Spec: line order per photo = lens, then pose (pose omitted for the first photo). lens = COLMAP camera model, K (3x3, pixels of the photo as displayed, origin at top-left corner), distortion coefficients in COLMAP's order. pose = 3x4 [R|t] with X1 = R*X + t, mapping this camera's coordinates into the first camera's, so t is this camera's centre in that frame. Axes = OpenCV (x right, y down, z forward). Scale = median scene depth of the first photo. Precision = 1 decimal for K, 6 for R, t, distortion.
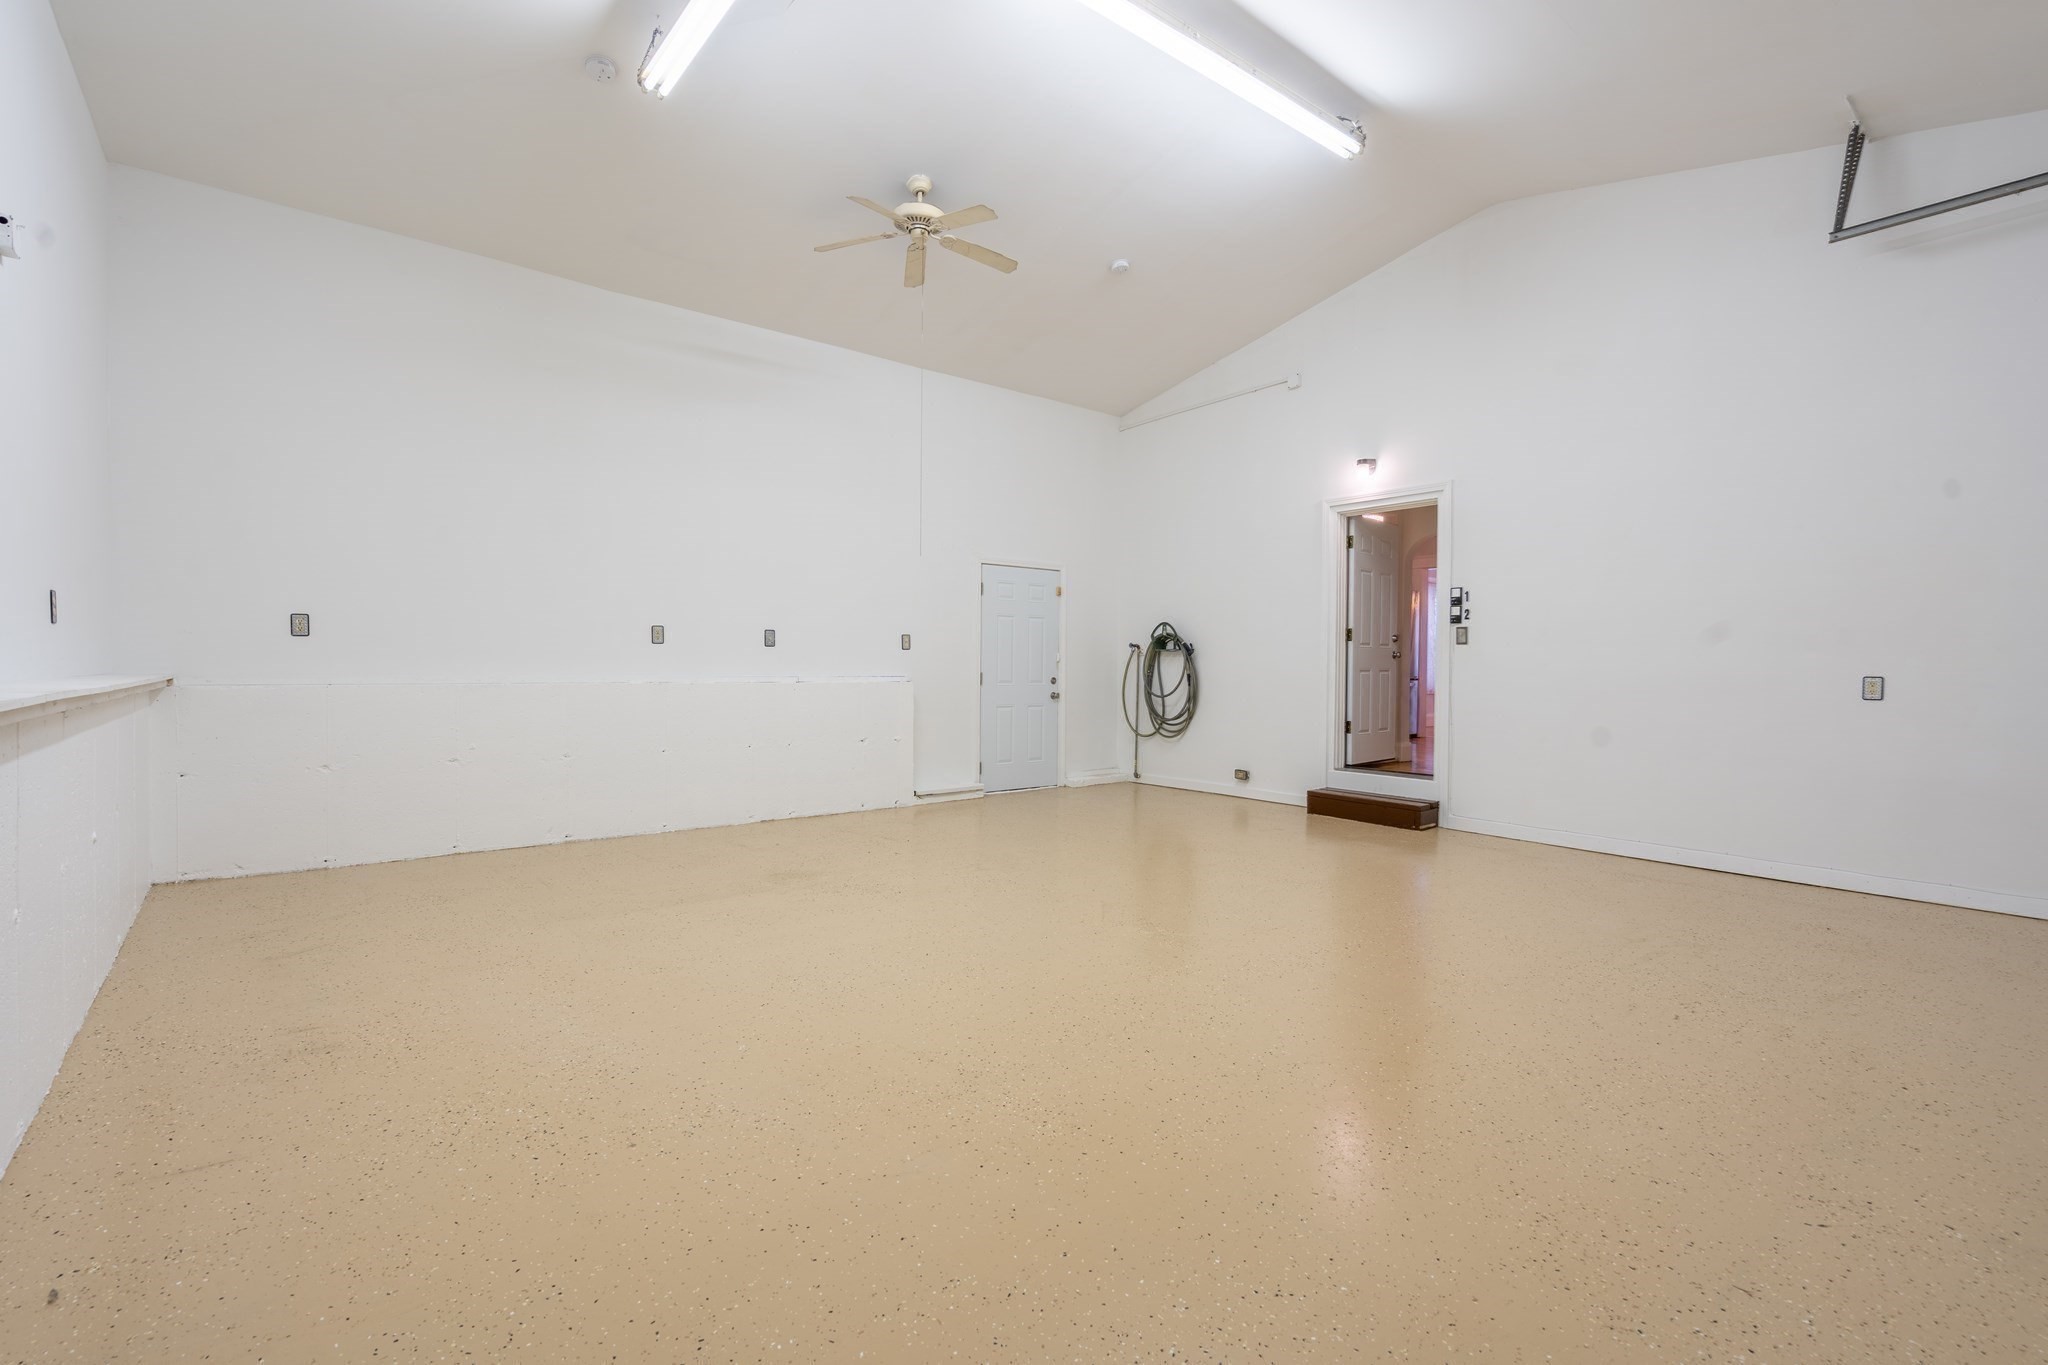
lens RADIAL K [[928.0, 0, 1018.9], [0, 928.0, 675.7], [0, 0, 1]] dist [-0.010212, 0.003981]
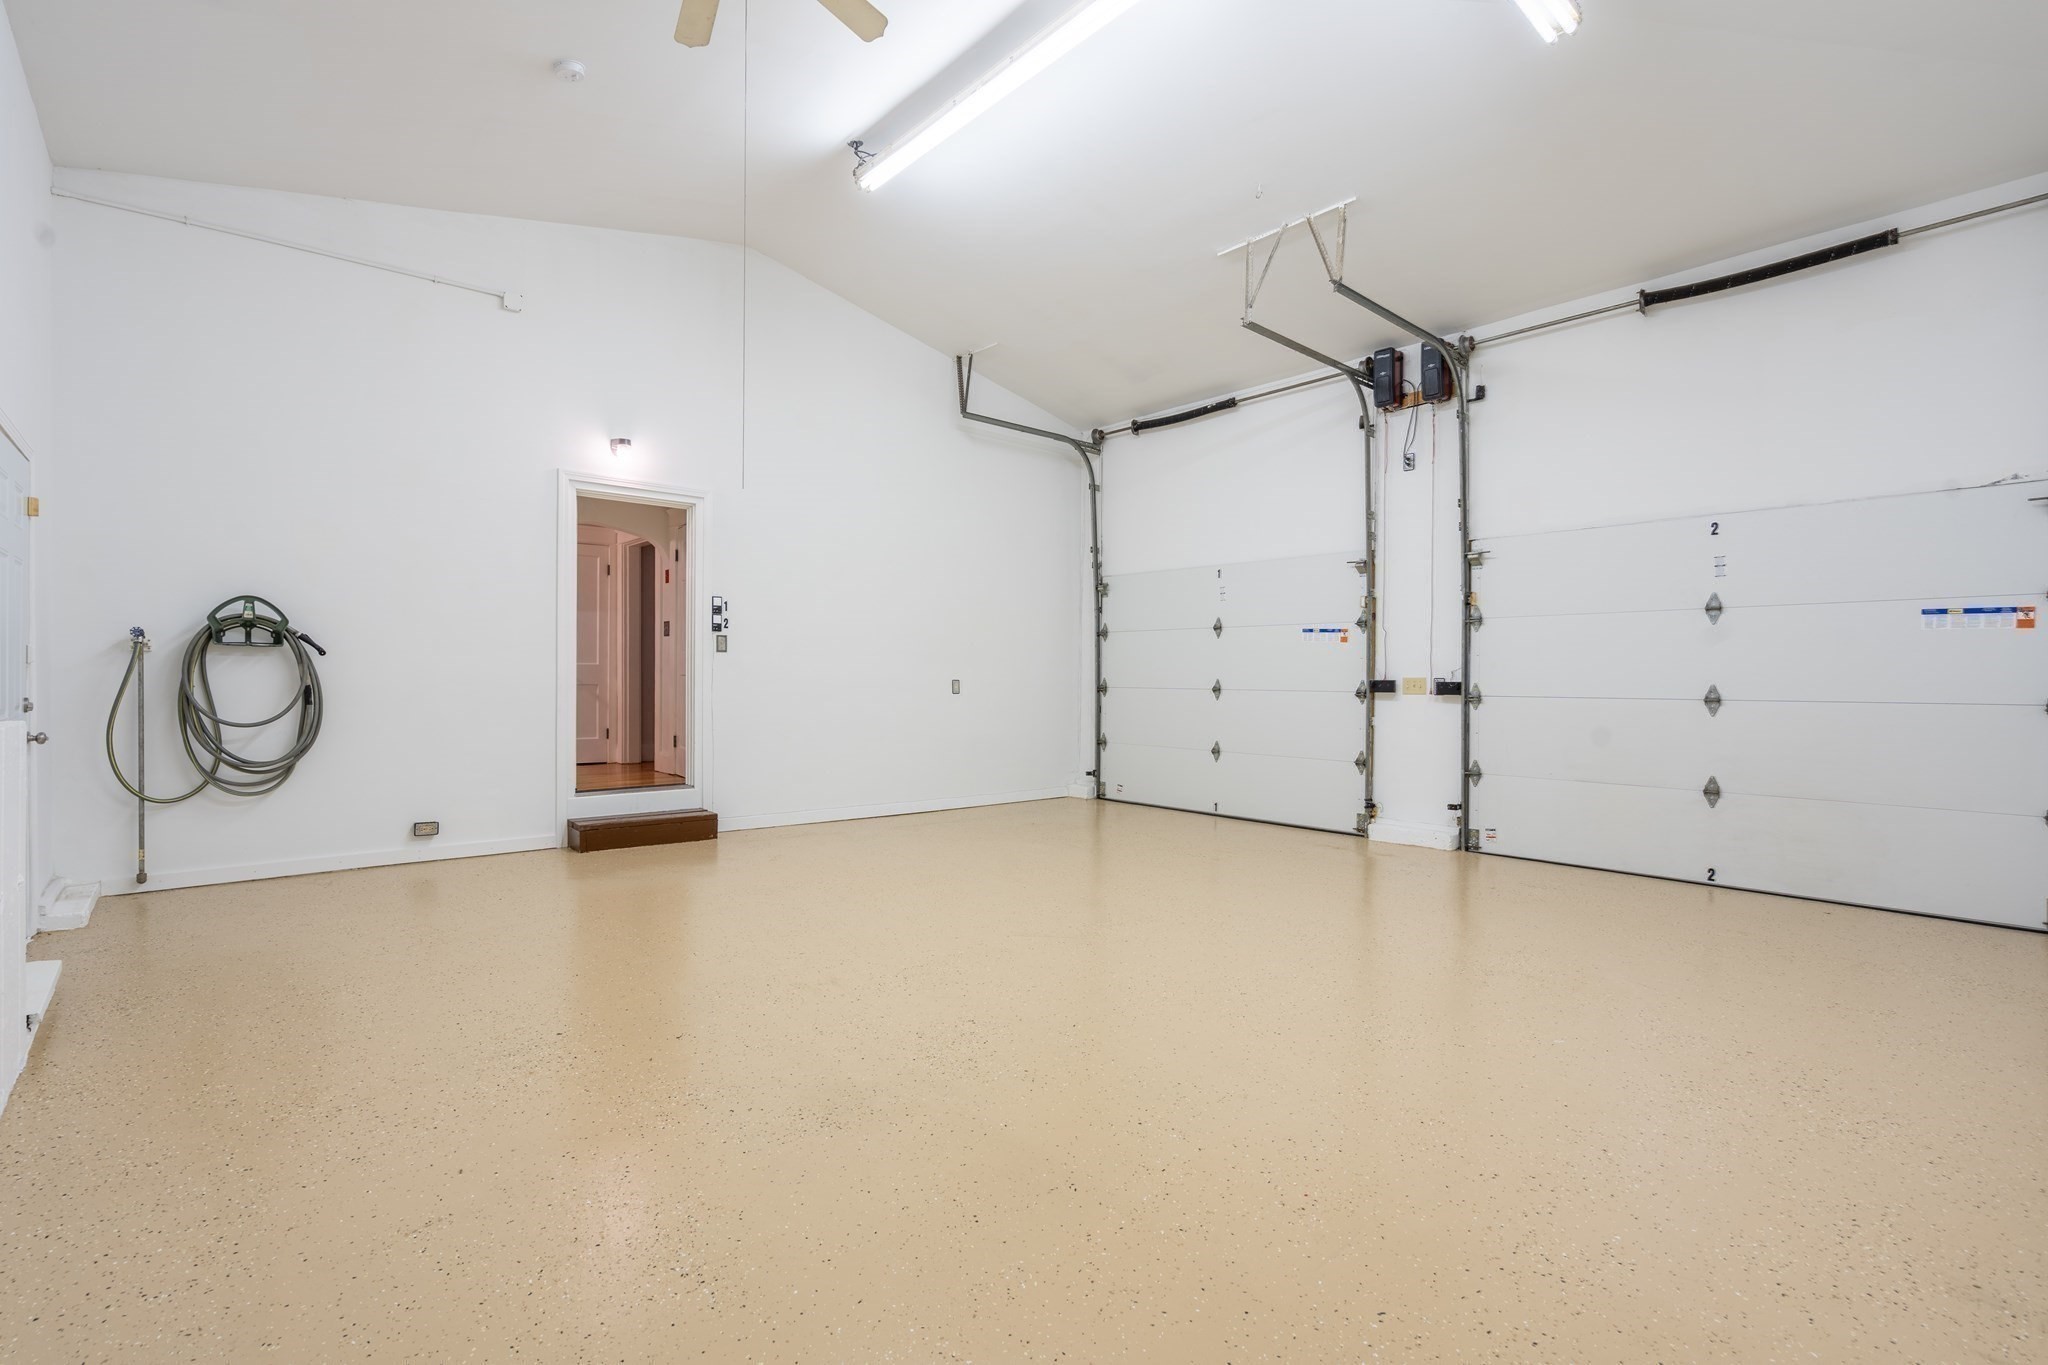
lens RADIAL K [[928.0, 0, 1020.2], [0, 928.0, 680.1], [0, 0, 1]] dist [-0.010212, 0.003981]
pose [[-0.047568, -0.014617, 0.998761, -0.558498], [0.001293, 0.999891, 0.014695, -0.016728], [-0.998867, 0.001991, -0.047544, 0.699125]]
